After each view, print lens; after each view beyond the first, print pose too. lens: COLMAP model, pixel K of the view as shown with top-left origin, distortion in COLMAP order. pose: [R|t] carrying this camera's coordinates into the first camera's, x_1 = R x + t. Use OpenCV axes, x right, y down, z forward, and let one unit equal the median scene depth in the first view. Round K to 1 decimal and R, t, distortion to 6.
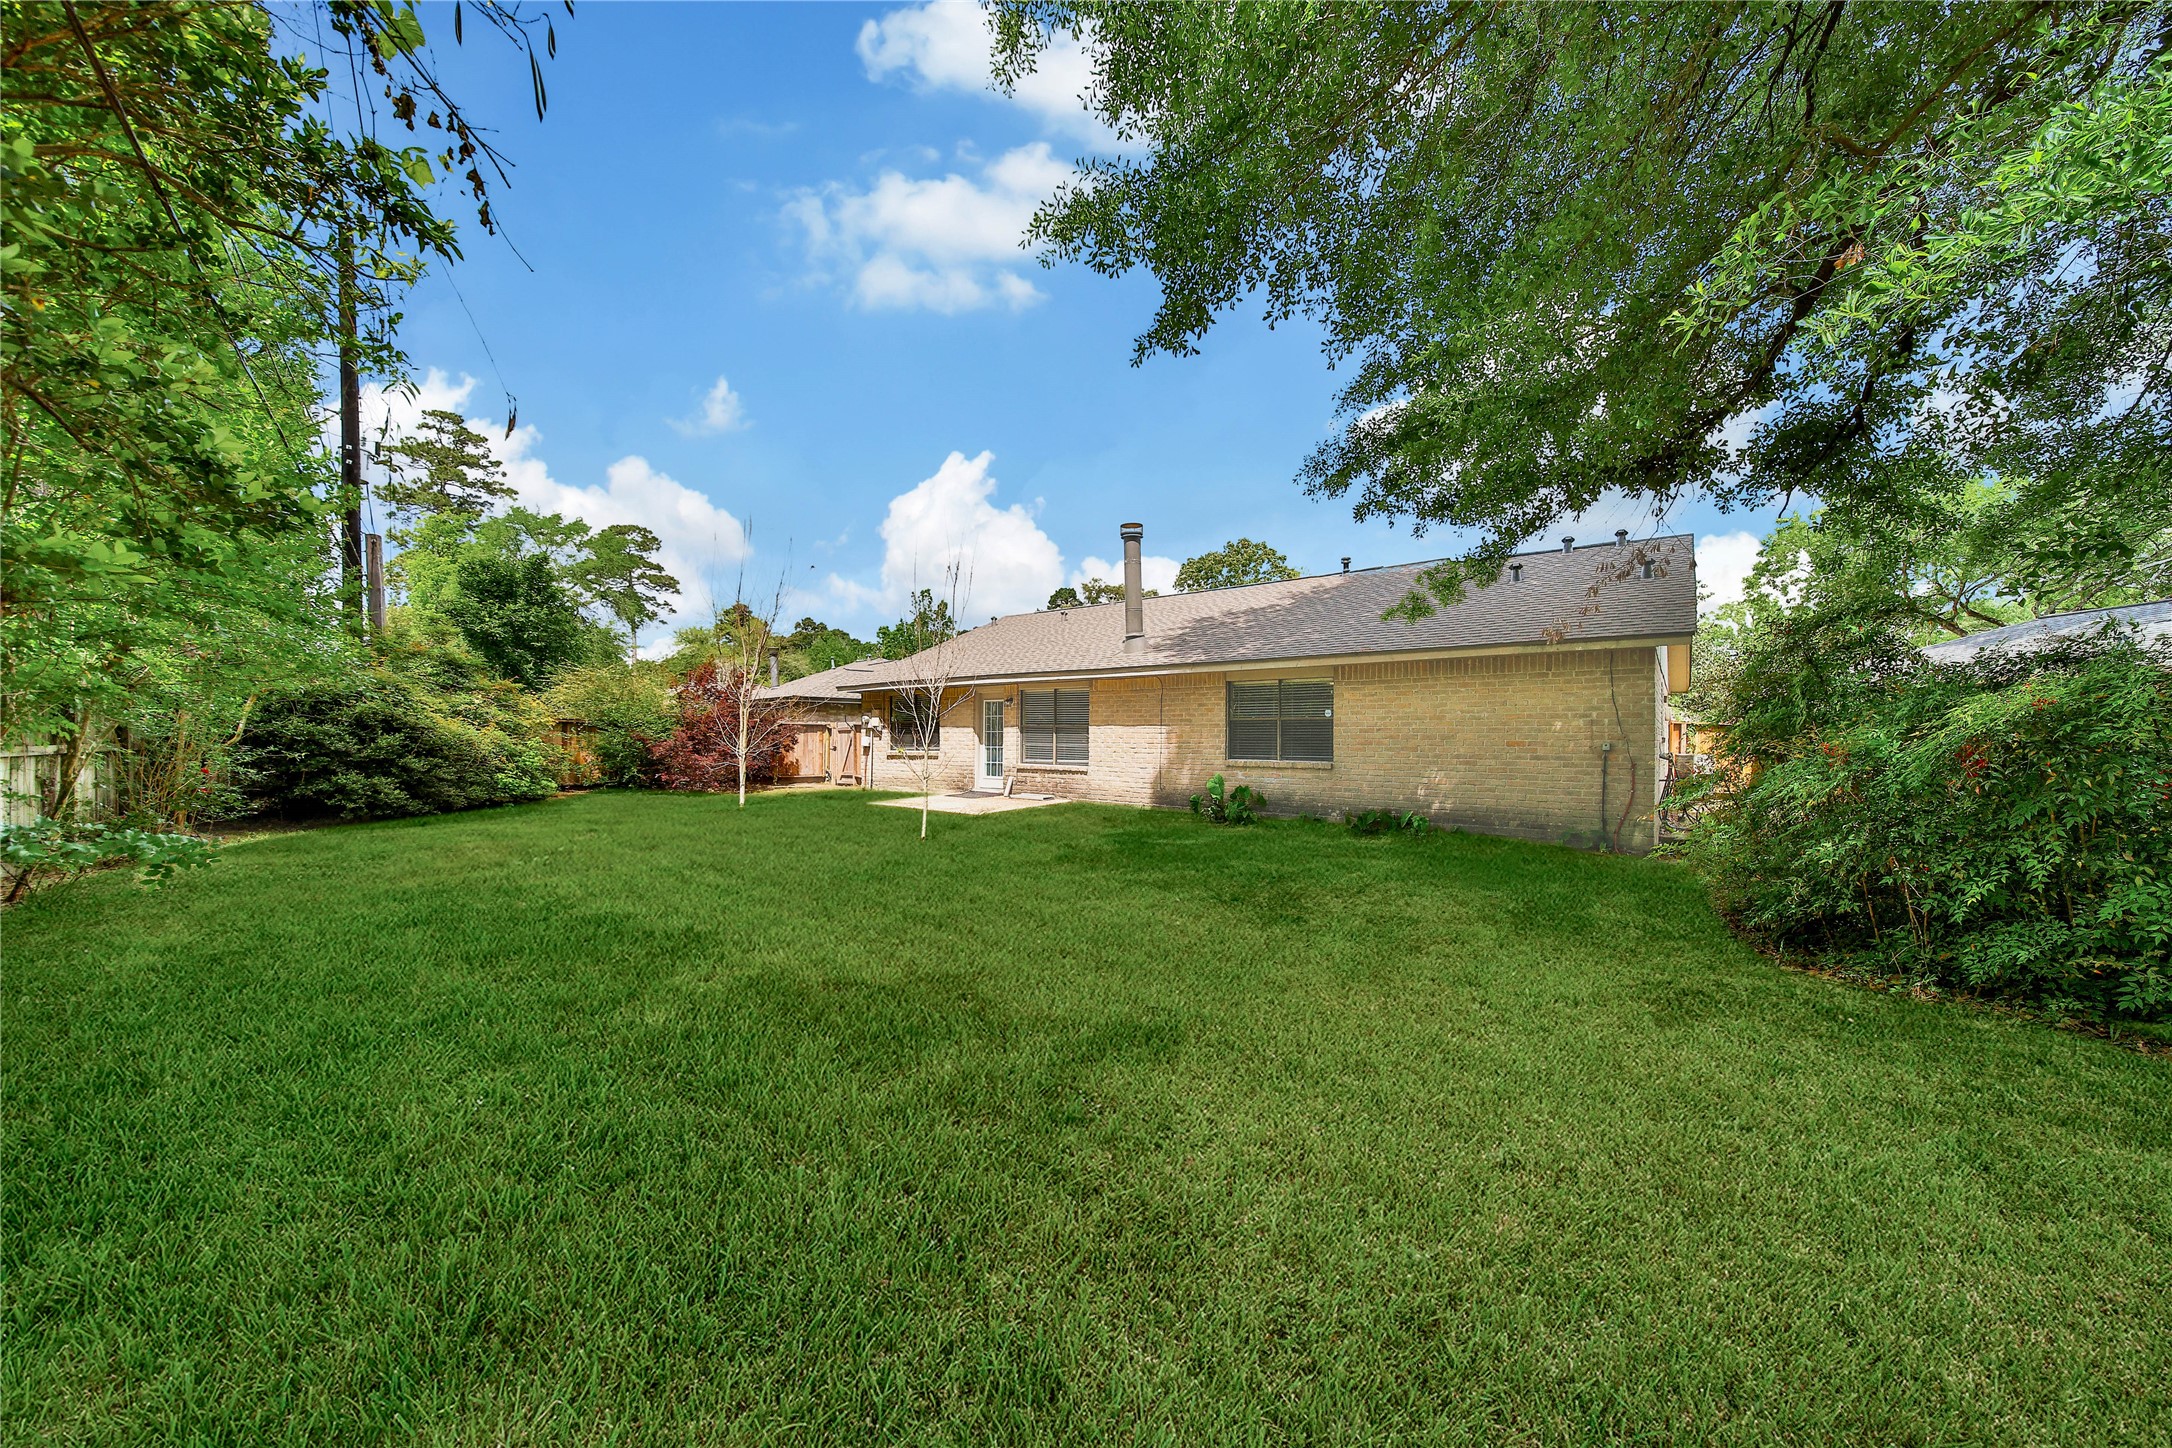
lens RADIAL K [[762.1, 0, 1081.5], [0, 762.1, 732.8], [0, 0, 1]] dist [-0.000549, -0.000679]
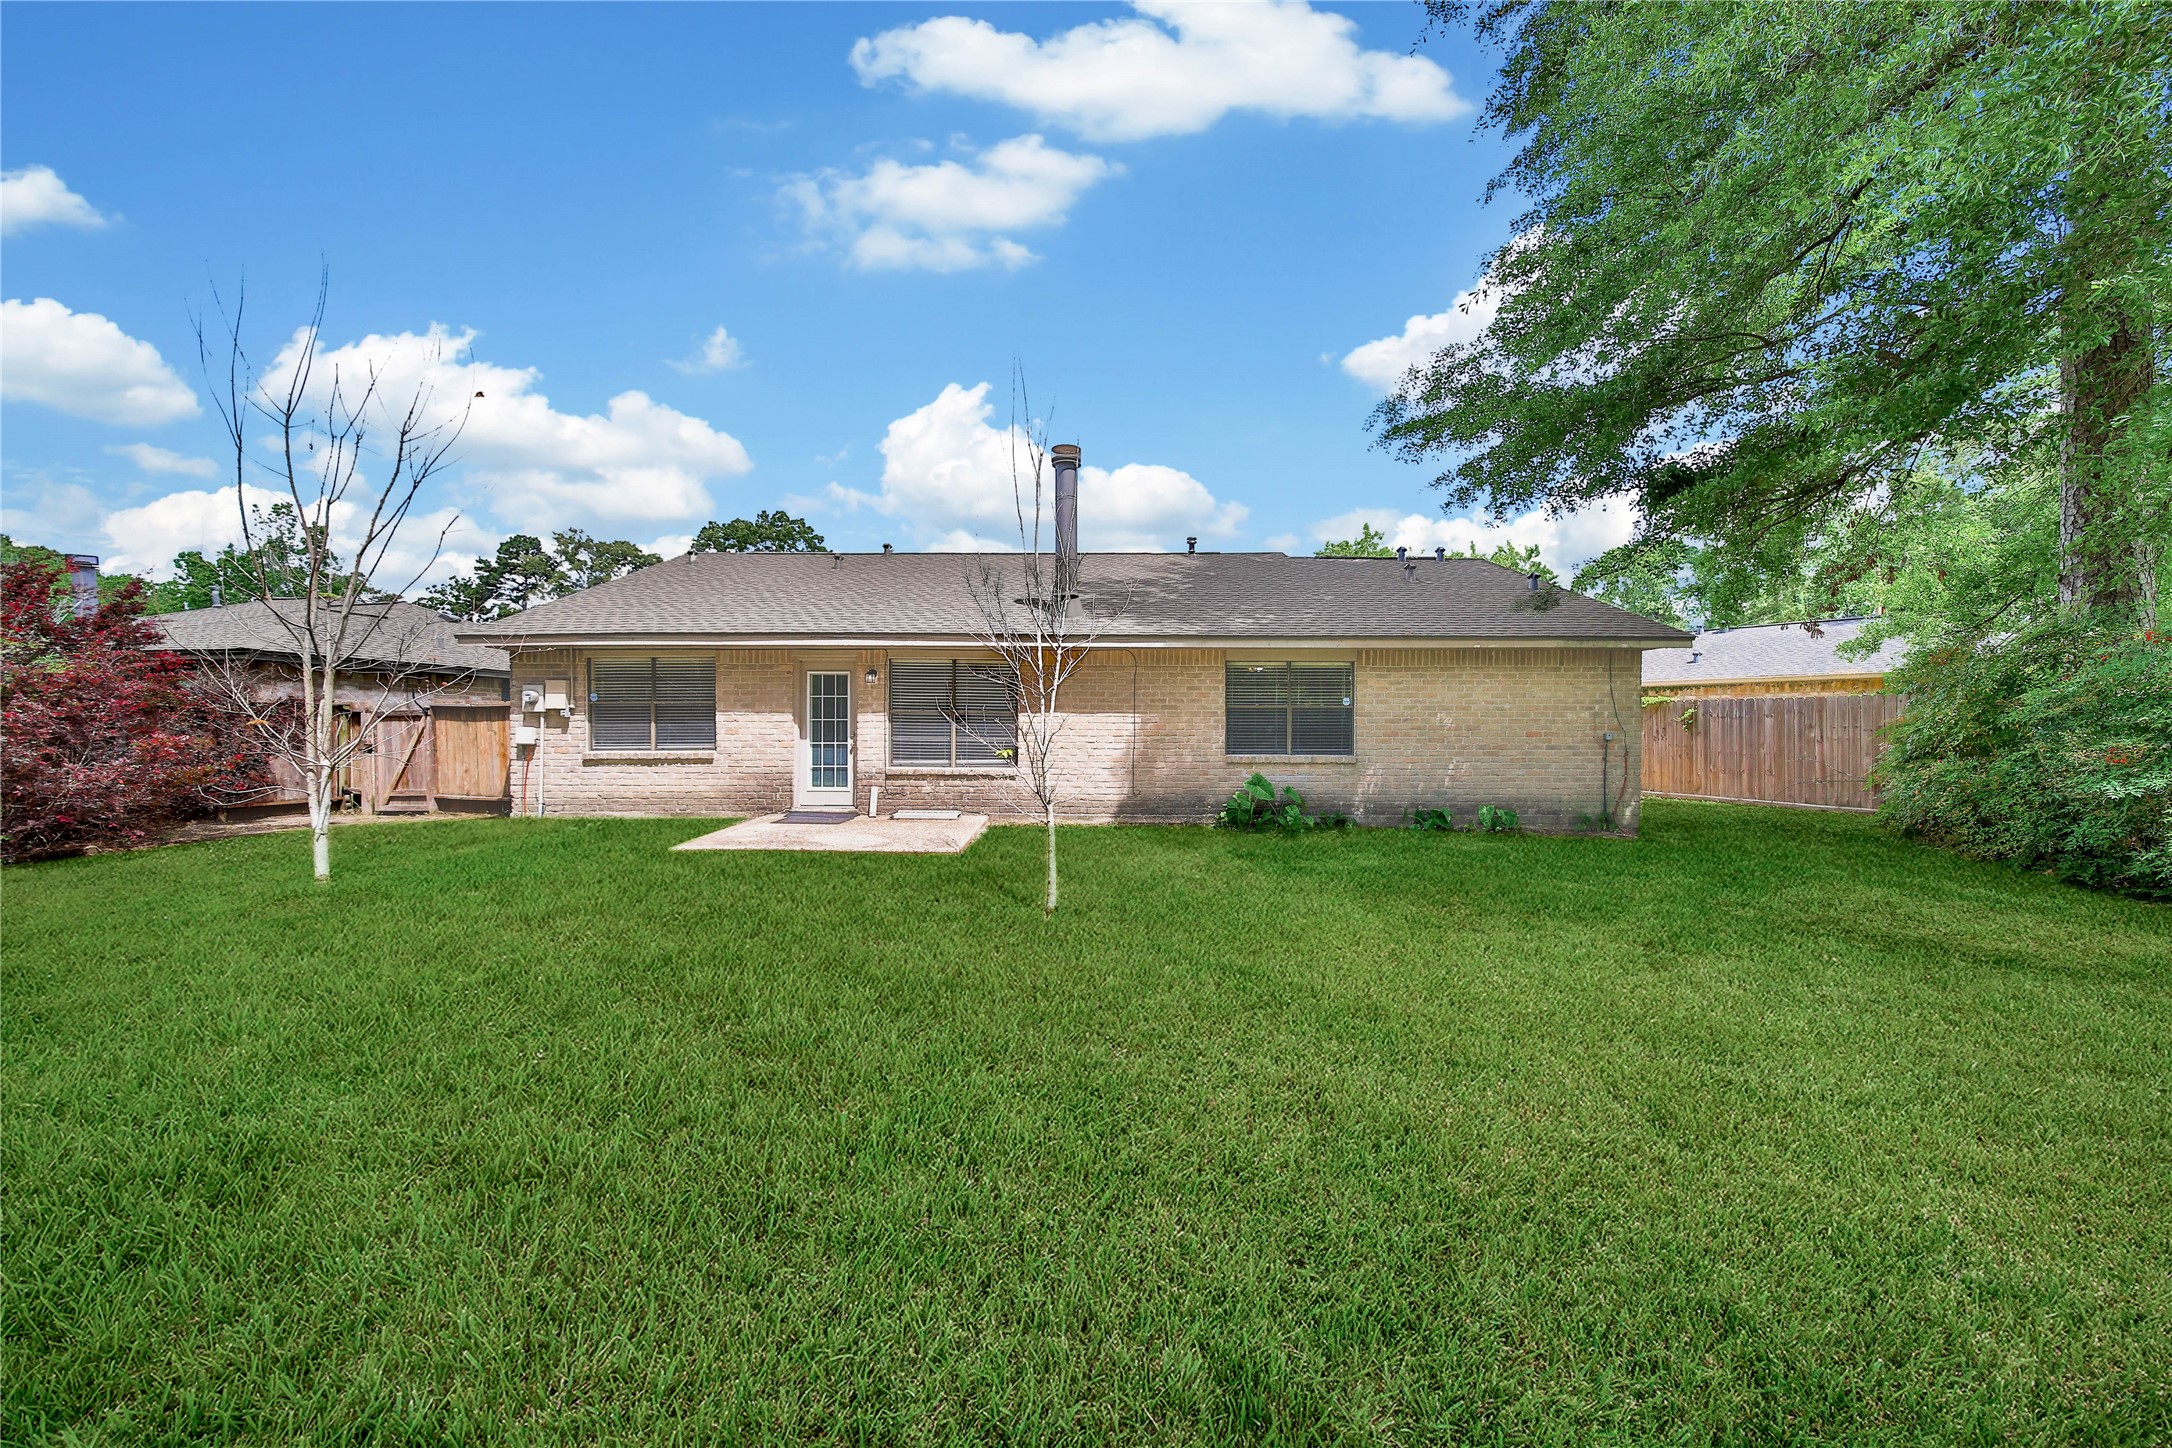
lens RADIAL K [[762.1, 0, 1081.5], [0, 762.1, 732.8], [0, 0, 1]] dist [-0.000549, -0.000679]
pose [[0.793884, -0.003588, 0.608058, -0.389019], [-0.003428, 0.999940, 0.010376, 0.002639], [-0.608059, -0.010322, 0.793825, 0.387551]]
